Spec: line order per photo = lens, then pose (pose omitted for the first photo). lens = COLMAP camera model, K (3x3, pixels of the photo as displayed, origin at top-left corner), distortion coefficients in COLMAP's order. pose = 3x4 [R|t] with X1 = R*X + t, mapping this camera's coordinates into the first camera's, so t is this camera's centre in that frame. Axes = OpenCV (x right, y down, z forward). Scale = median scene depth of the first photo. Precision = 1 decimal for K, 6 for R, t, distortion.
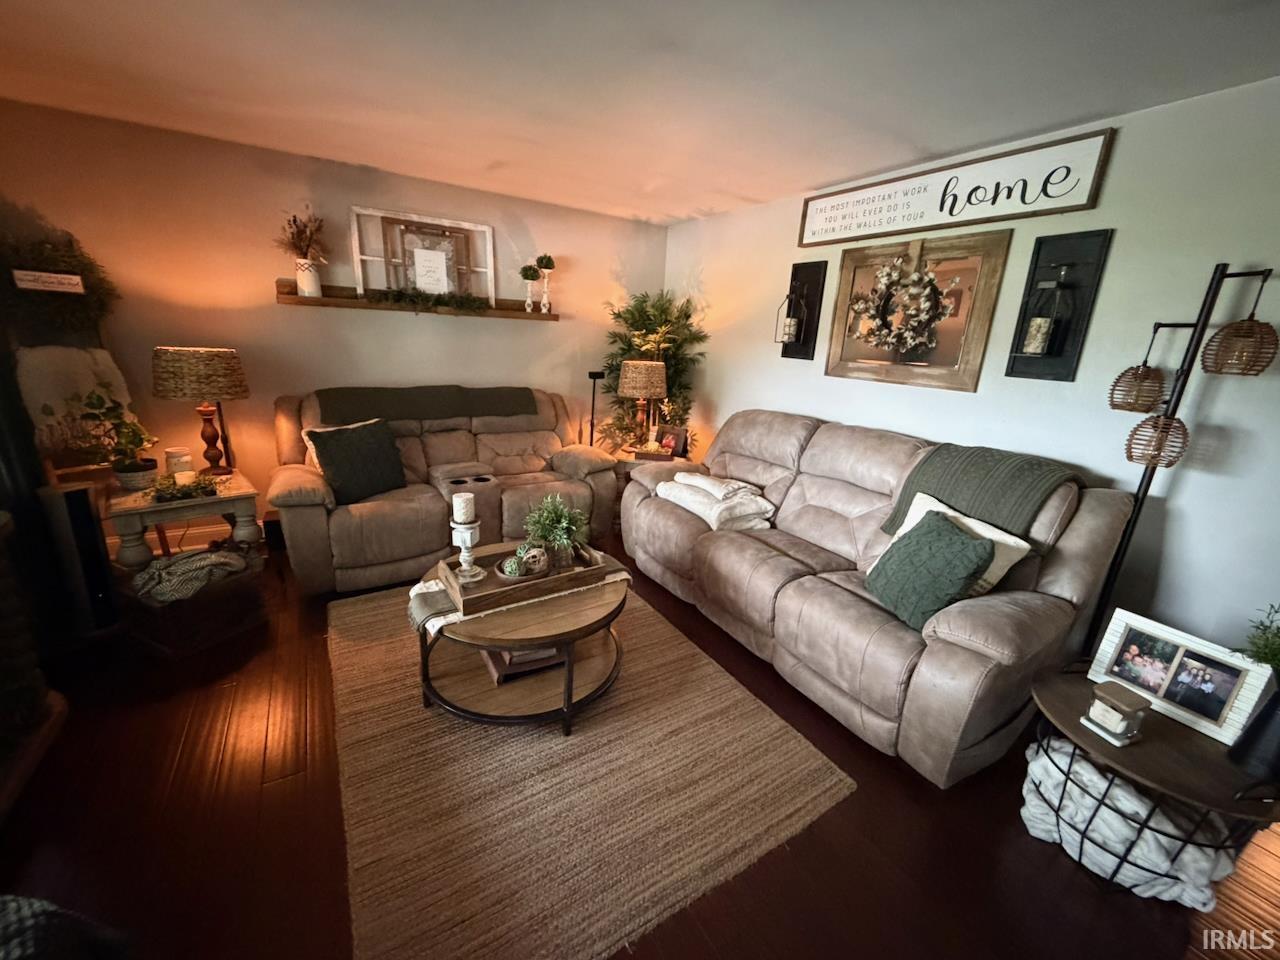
lens RADIAL K [[508.2, 0, 638.9], [0, 508.2, 477.5], [0, 0, 1]] dist [-0.003432, -0.000754]
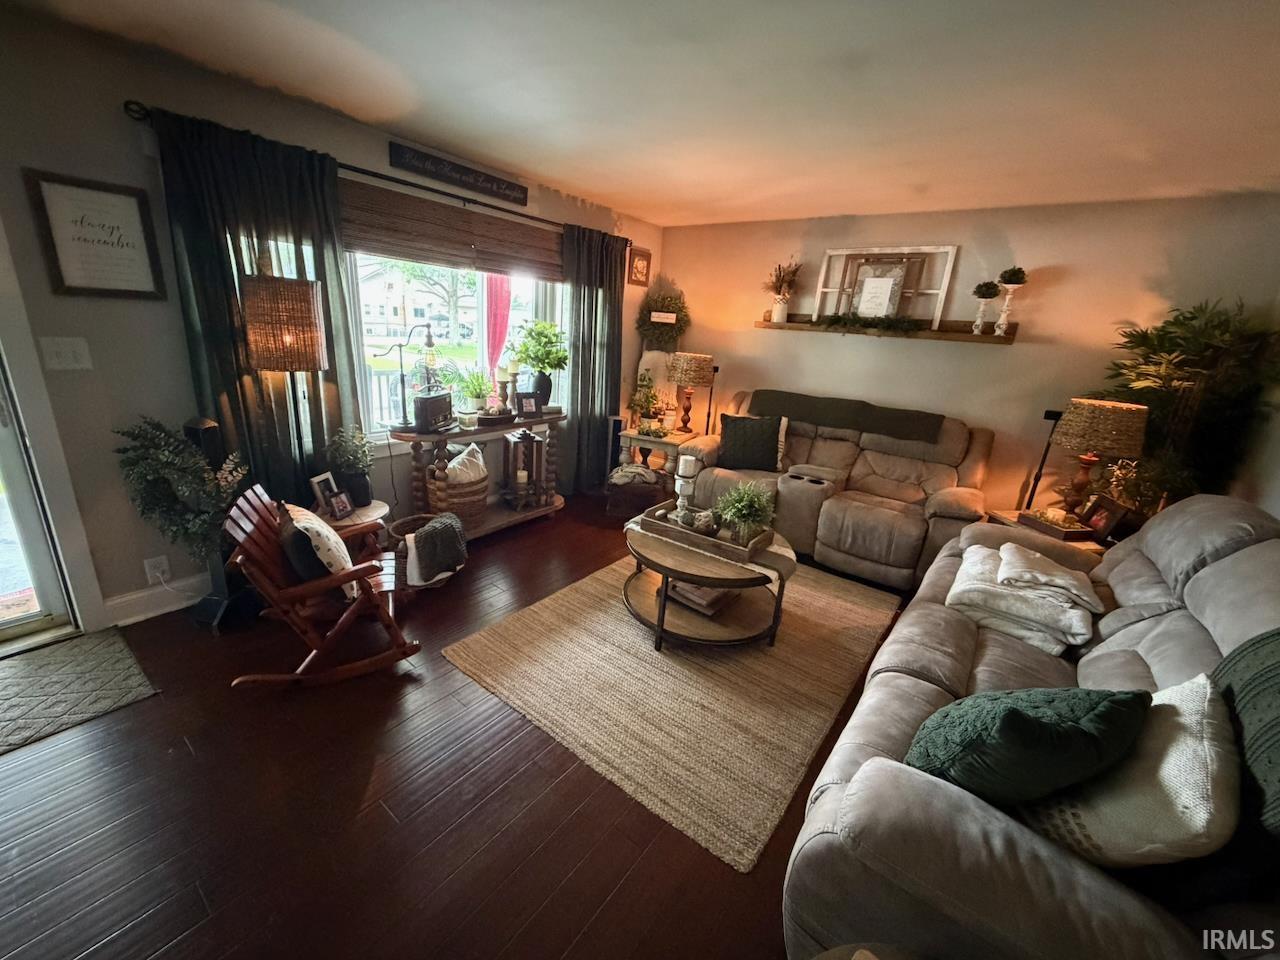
lens RADIAL K [[508.2, 0, 637.7], [0, 508.2, 481.6], [0, 0, 1]] dist [-0.003432, -0.000754]
pose [[0.357256, 0.249192, -0.900151, 0.513646], [-0.300314, 0.943222, 0.141926, -0.034204], [0.884409, 0.219624, 0.411808, 0.193479]]
